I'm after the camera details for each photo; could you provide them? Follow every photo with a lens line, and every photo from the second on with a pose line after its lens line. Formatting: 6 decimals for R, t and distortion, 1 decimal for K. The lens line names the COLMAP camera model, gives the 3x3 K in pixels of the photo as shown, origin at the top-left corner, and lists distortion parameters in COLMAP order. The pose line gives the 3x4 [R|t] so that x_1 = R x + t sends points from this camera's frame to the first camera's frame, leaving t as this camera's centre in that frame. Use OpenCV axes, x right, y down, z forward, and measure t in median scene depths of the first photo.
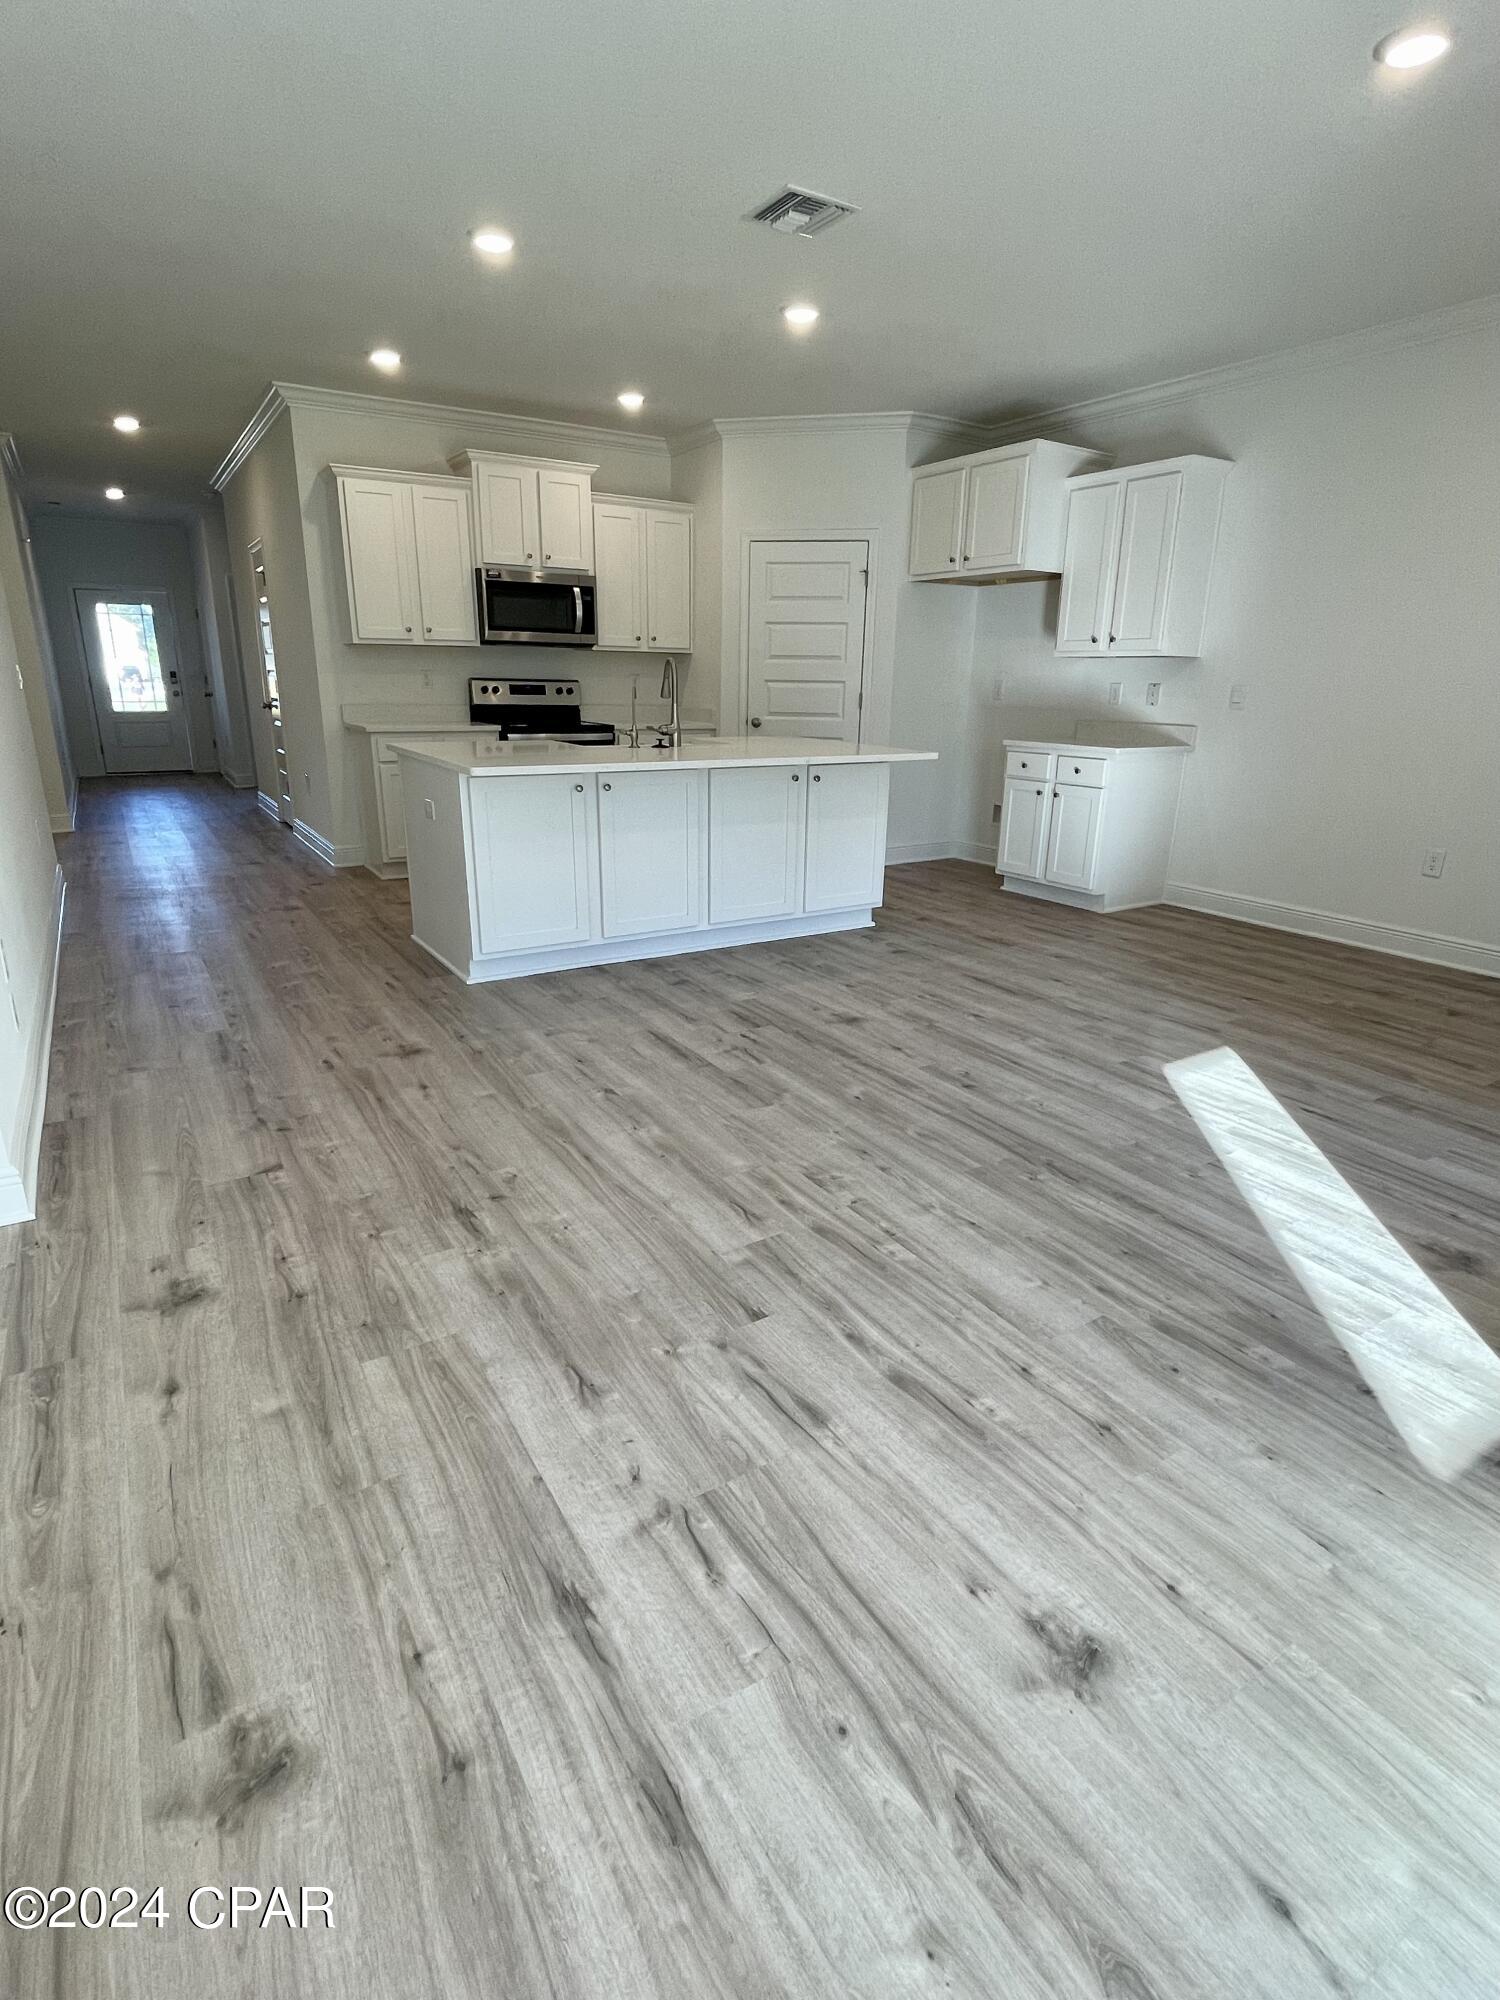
lens RADIAL K [[981.8, 0, 756.5], [0, 981.8, 993.4], [0, 0, 1]] dist [0.000823, 0.001220]
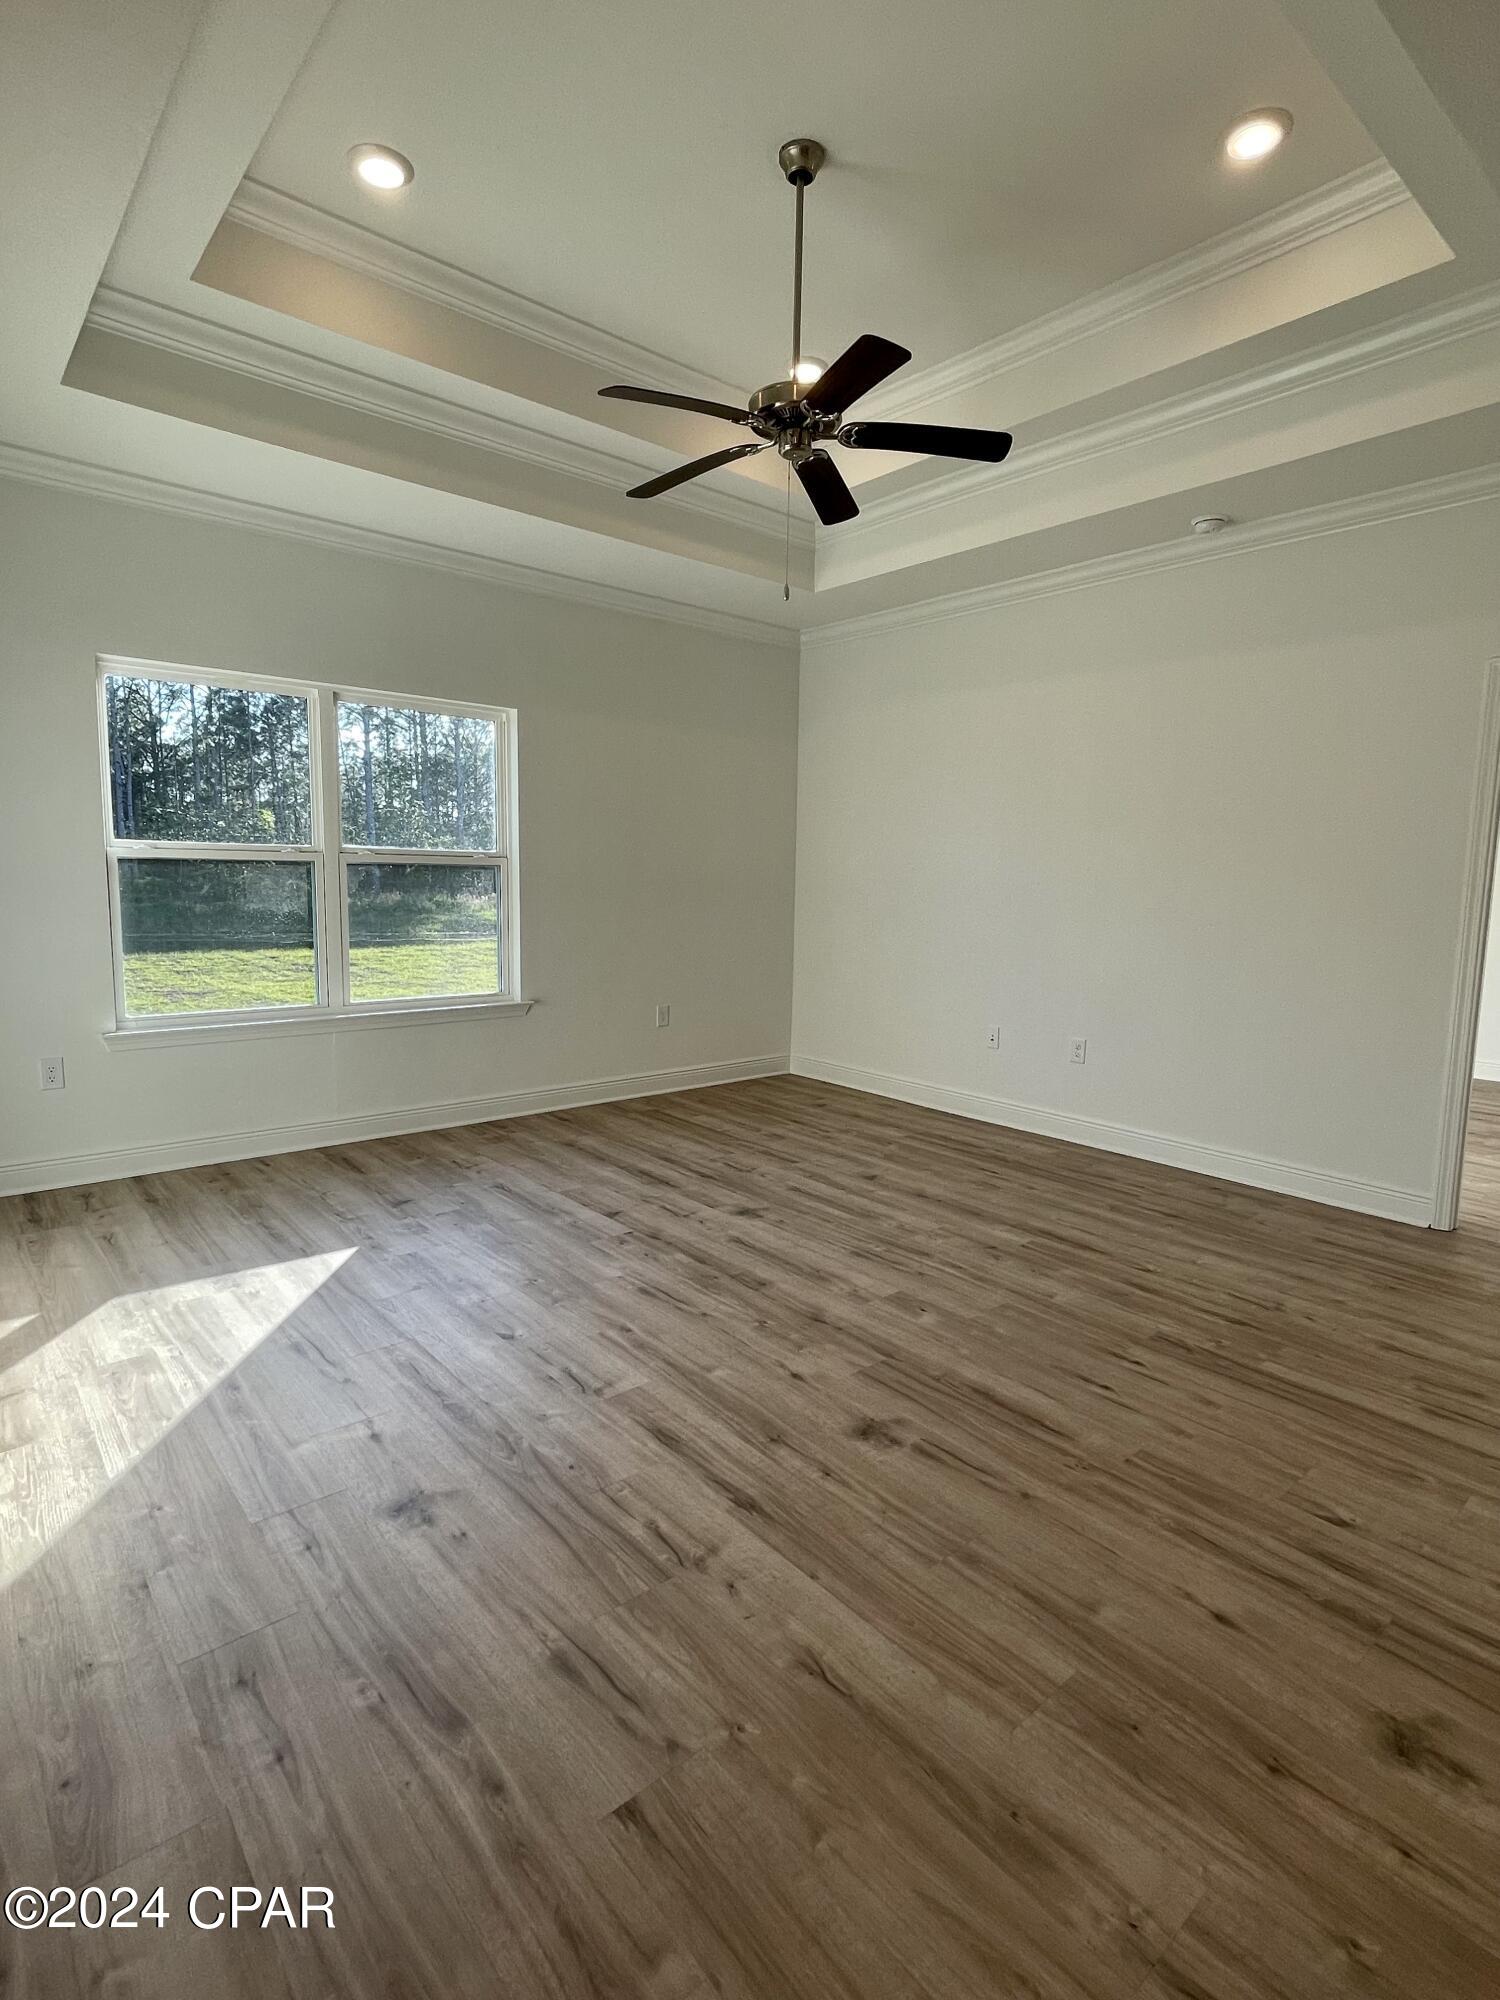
lens RADIAL K [[991.1, 0, 749.7], [0, 991.1, 984.7], [0, 0, 1]] dist [-0.000917, -0.000612]
pose [[-0.988907, -0.016430, -0.147627, 0.037574], [-0.076471, 0.908348, 0.411163, -0.636656], [0.127341, 0.417891, -0.899528, 1.814788]]
